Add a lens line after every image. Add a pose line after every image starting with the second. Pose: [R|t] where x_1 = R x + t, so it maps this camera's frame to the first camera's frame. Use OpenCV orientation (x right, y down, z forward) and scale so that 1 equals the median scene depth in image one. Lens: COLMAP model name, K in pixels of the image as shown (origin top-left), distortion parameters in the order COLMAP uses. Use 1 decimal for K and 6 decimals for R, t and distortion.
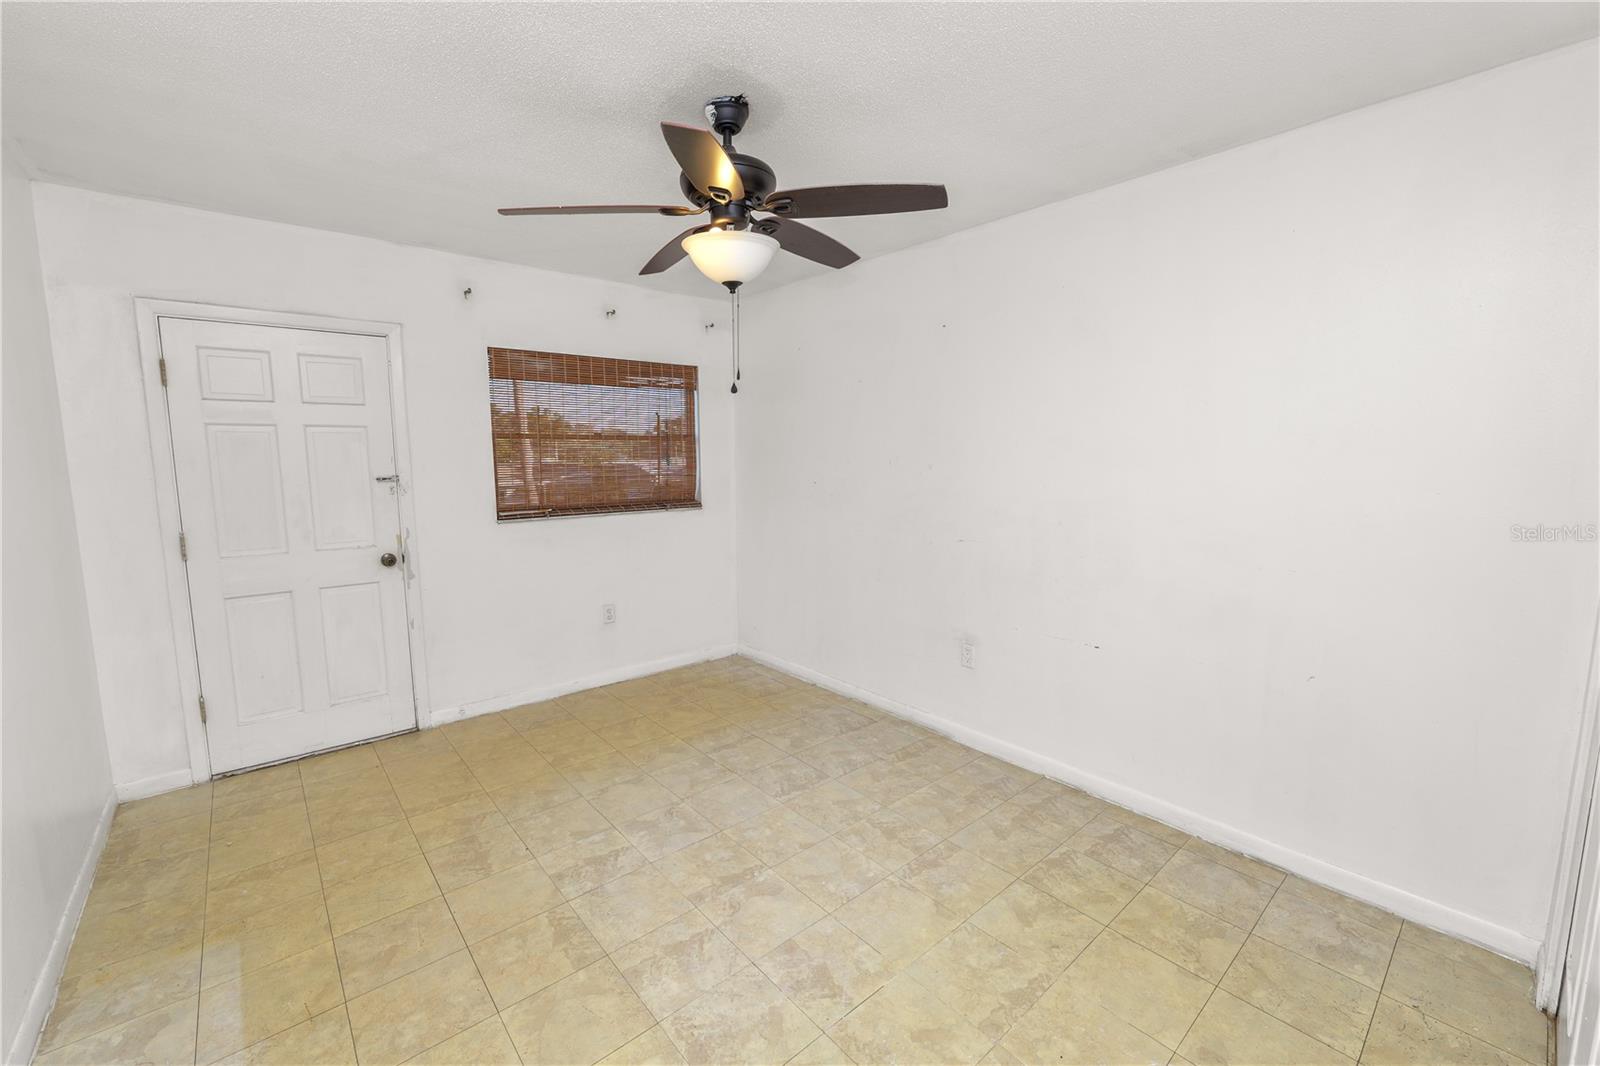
lens RADIAL K [[651.9, 0, 800.0], [0, 651.9, 527.8], [0, 0, 1]] dist [-0.012870, 0.000711]
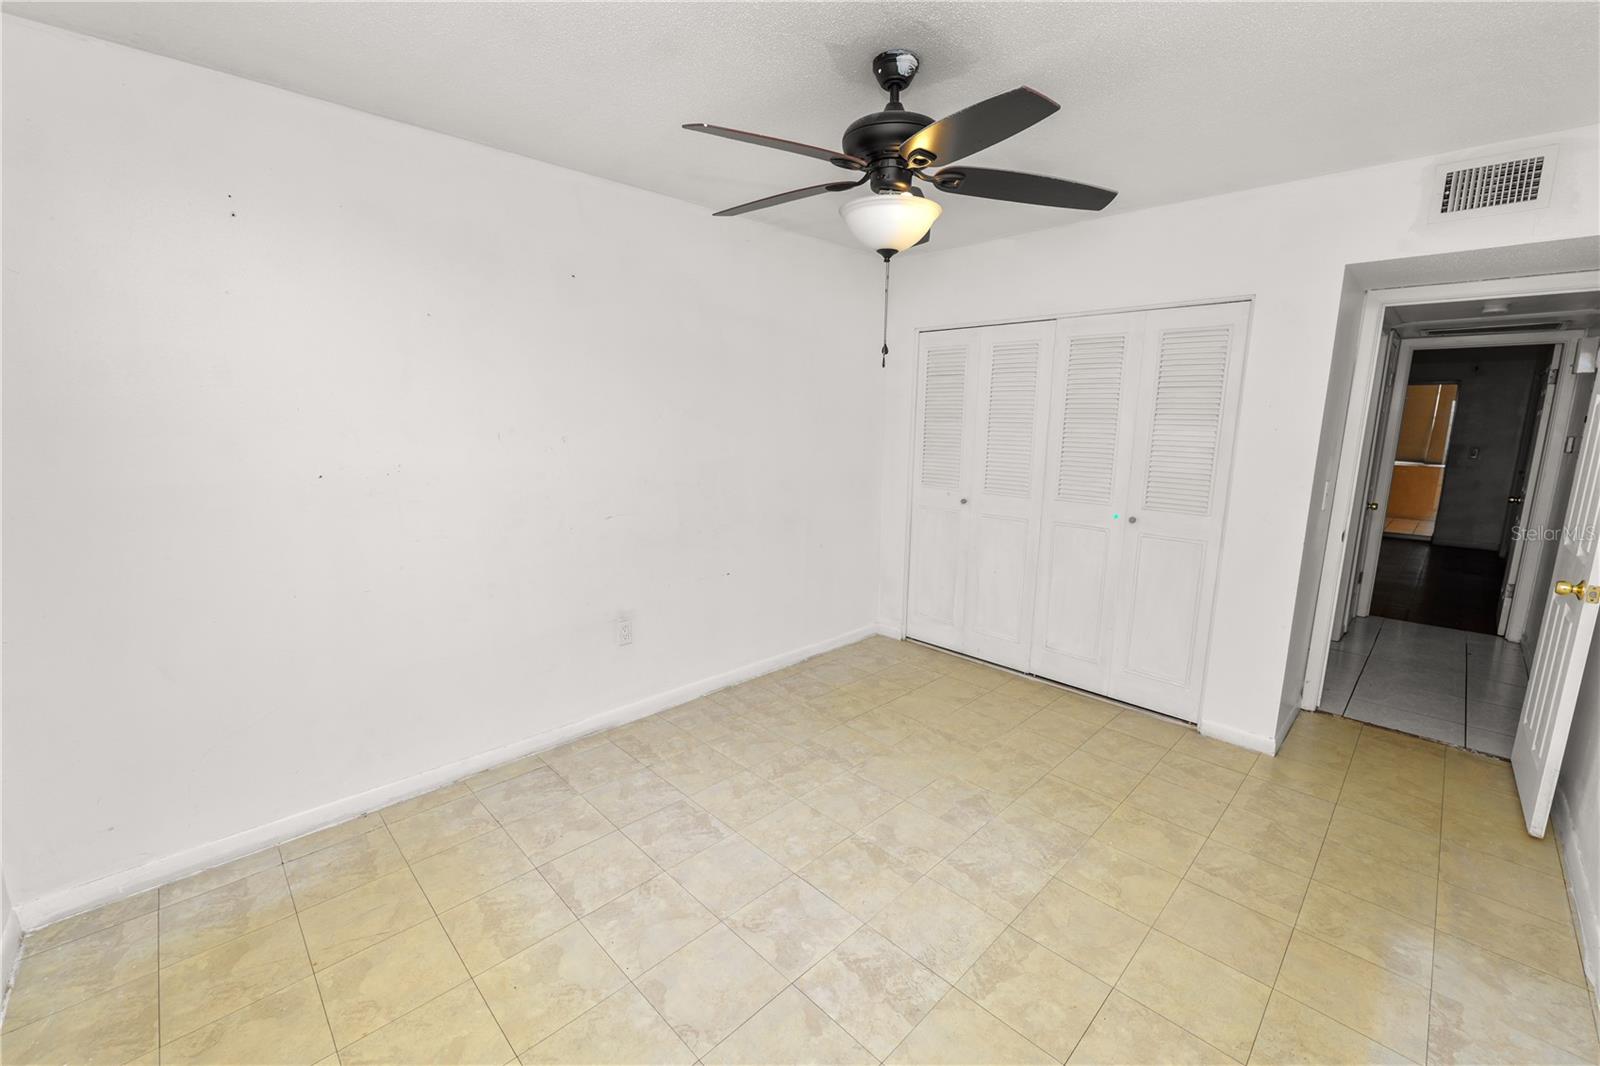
lens RADIAL K [[651.9, 0, 800.0], [0, 651.9, 527.8], [0, 0, 1]] dist [-0.012870, 0.000711]
pose [[-0.066439, -0.165076, 0.984041, -0.955296], [0.104038, 0.979698, 0.171371, -0.134687], [-0.992352, 0.113763, -0.047916, 1.056807]]
